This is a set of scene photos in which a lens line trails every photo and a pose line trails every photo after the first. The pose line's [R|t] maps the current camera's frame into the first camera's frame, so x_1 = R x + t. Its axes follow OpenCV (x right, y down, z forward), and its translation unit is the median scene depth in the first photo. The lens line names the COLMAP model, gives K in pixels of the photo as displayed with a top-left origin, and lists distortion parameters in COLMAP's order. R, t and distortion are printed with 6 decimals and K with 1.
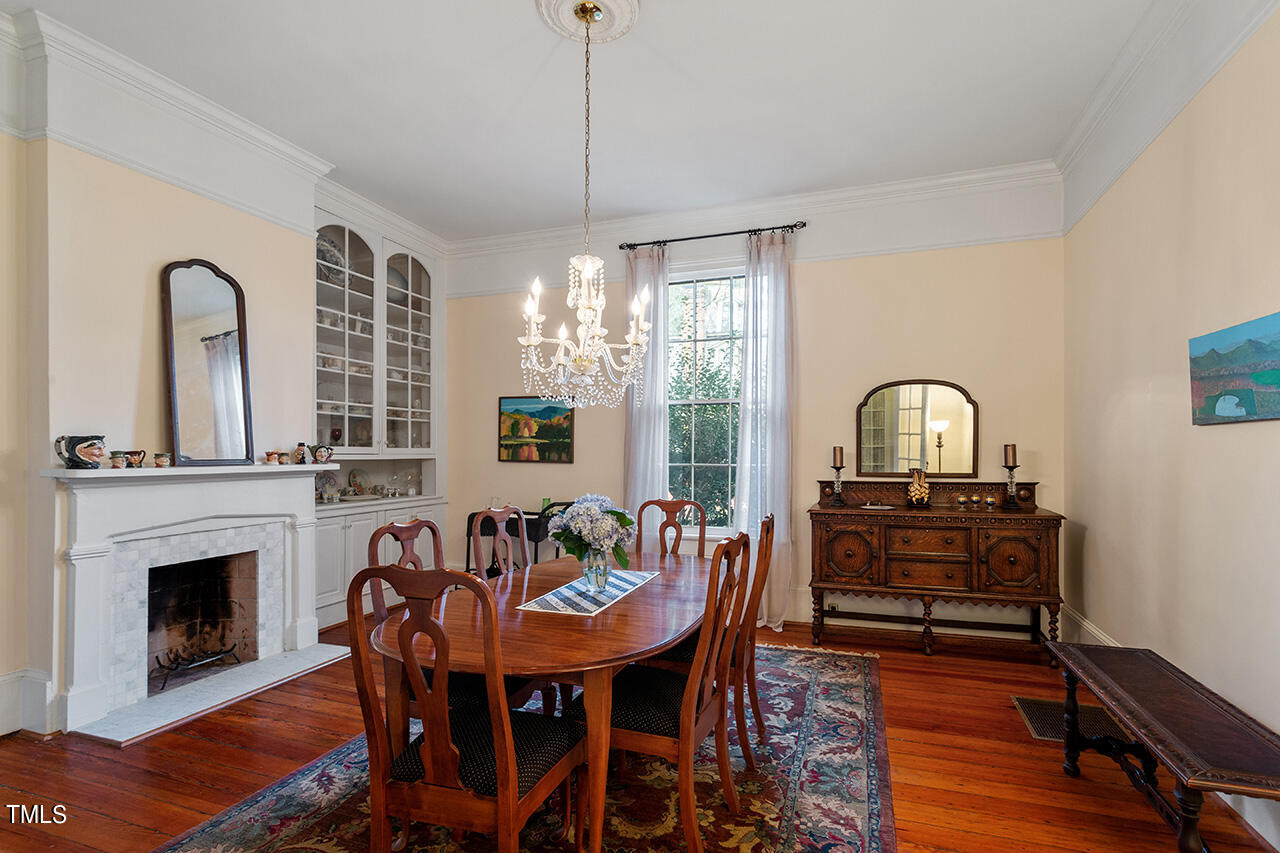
lens RADIAL K [[625.2, 0, 637.9], [0, 625.2, 452.9], [0, 0, 1]] dist [-0.001512, 0.000632]
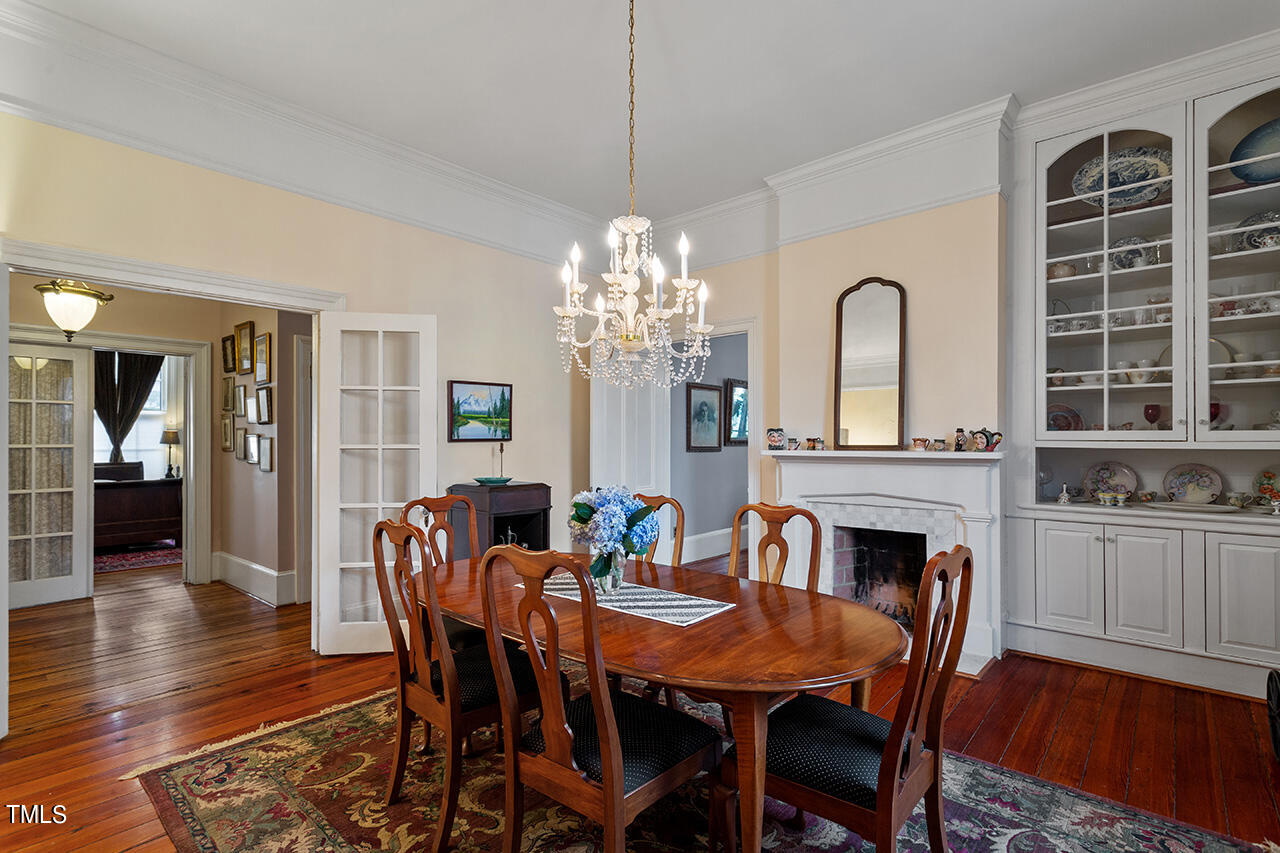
lens RADIAL K [[566.2, 0, 642.6], [0, 566.2, 448.1], [0, 0, 1]] dist [-0.002601, -0.000188]
pose [[-0.348929, 0.004893, -0.937136, 0.435512], [-0.004223, 0.999968, 0.006793, 0.010132], [0.937139, 0.006328, -0.348898, 0.908276]]
